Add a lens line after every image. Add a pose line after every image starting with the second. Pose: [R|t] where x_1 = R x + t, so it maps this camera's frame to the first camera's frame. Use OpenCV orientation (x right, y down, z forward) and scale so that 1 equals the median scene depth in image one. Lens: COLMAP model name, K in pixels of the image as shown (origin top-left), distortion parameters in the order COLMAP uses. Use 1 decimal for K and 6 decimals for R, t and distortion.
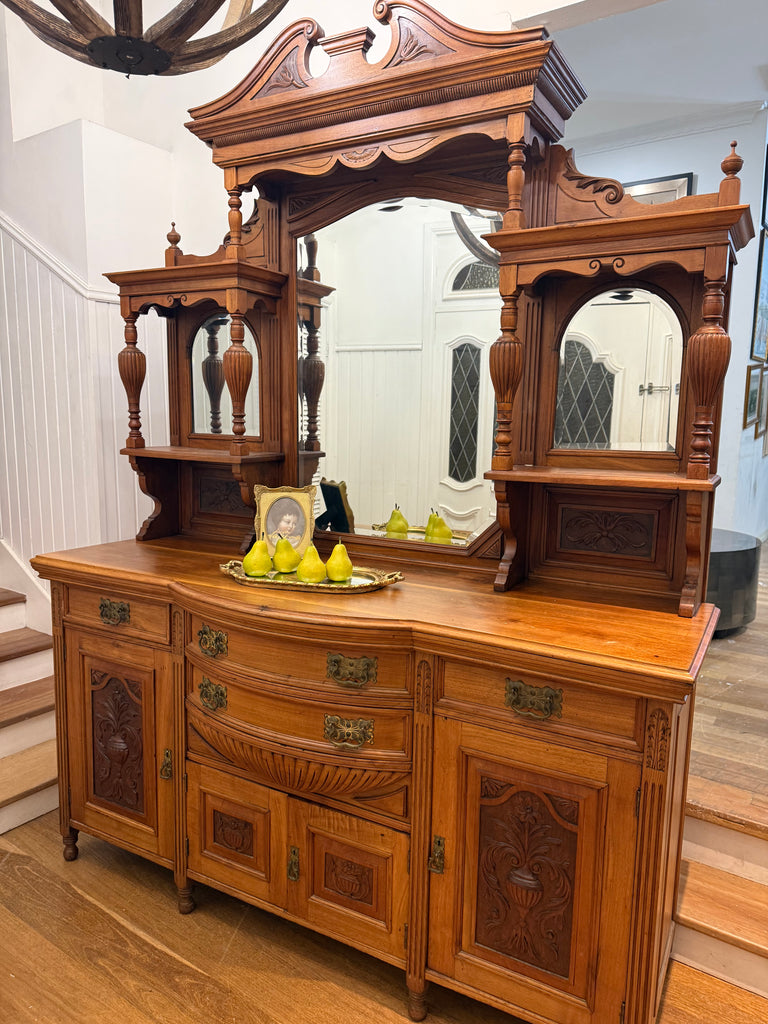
lens RADIAL K [[730.6, 0, 383.4], [0, 730.6, 517.9], [0, 0, 1]] dist [0.045487, -0.059991]
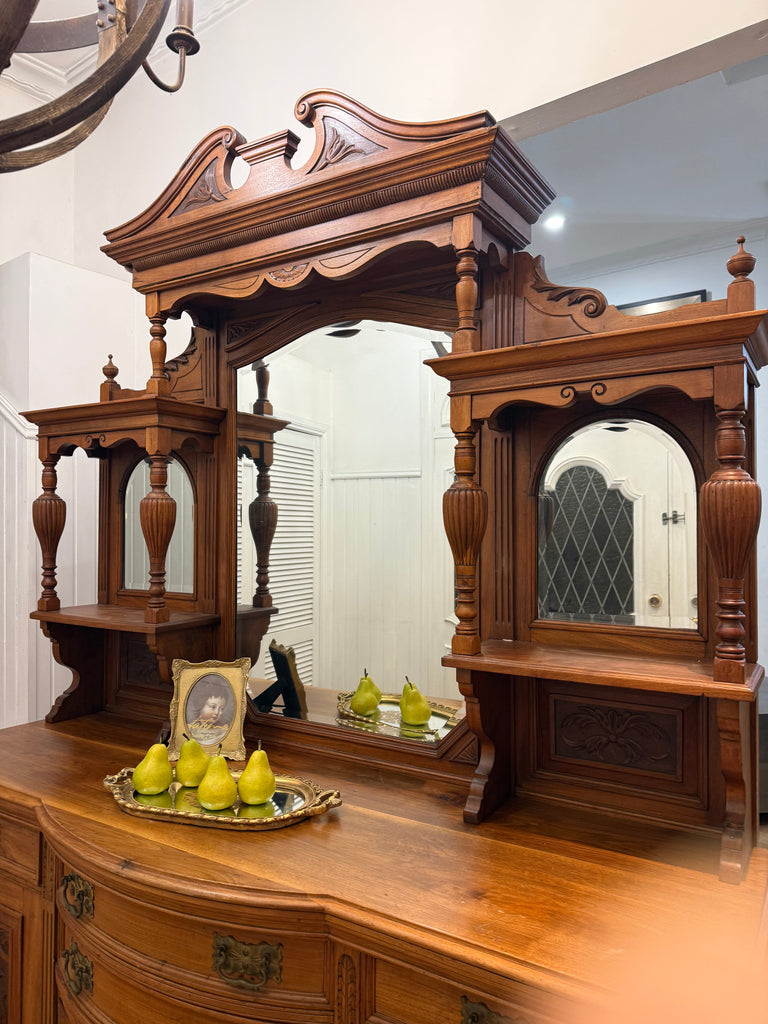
lens RADIAL K [[730.6, 0, 380.3], [0, 730.6, 512.9], [0, 0, 1]] dist [0.045487, -0.059991]
pose [[0.998495, -0.017372, -0.052023, 0.113636], [0.008775, 0.986894, -0.161132, -0.086557], [0.054140, 0.160433, 0.985561, 0.225122]]
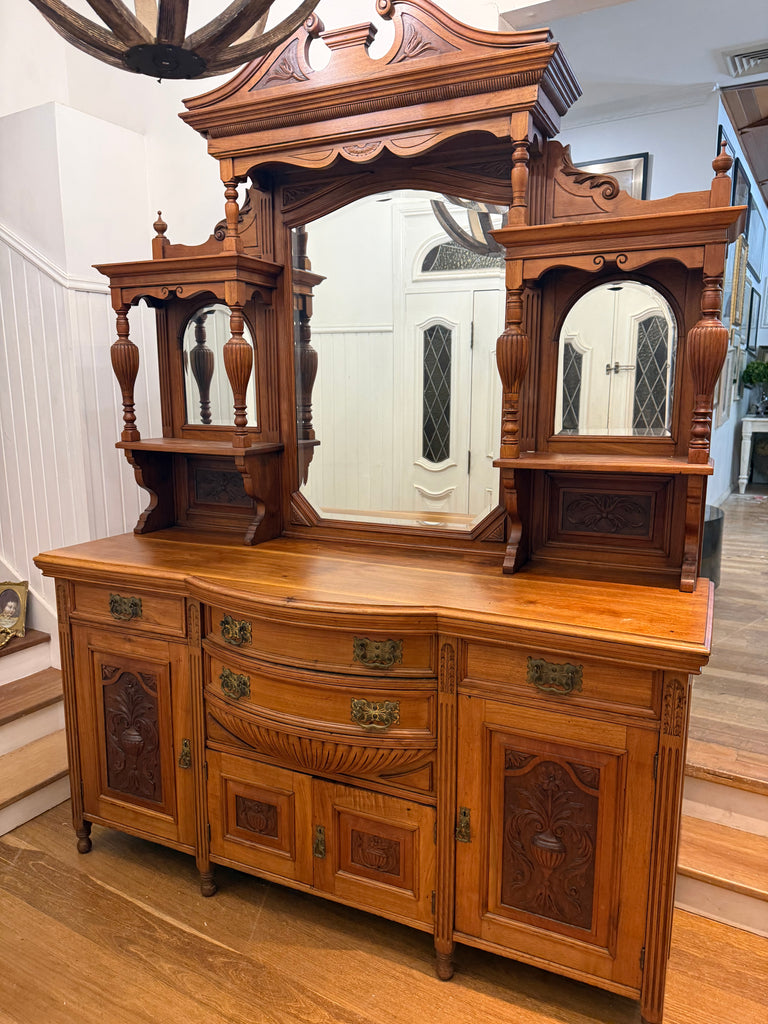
lens RADIAL K [[730.6, 0, 388.3], [0, 730.6, 518.2], [0, 0, 1]] dist [0.045487, -0.059991]
pose [[0.996683, -0.031905, 0.074861, -0.088756], [0.029320, 0.998944, 0.035380, -0.020922], [-0.075910, -0.033067, 0.996566, -0.028561]]
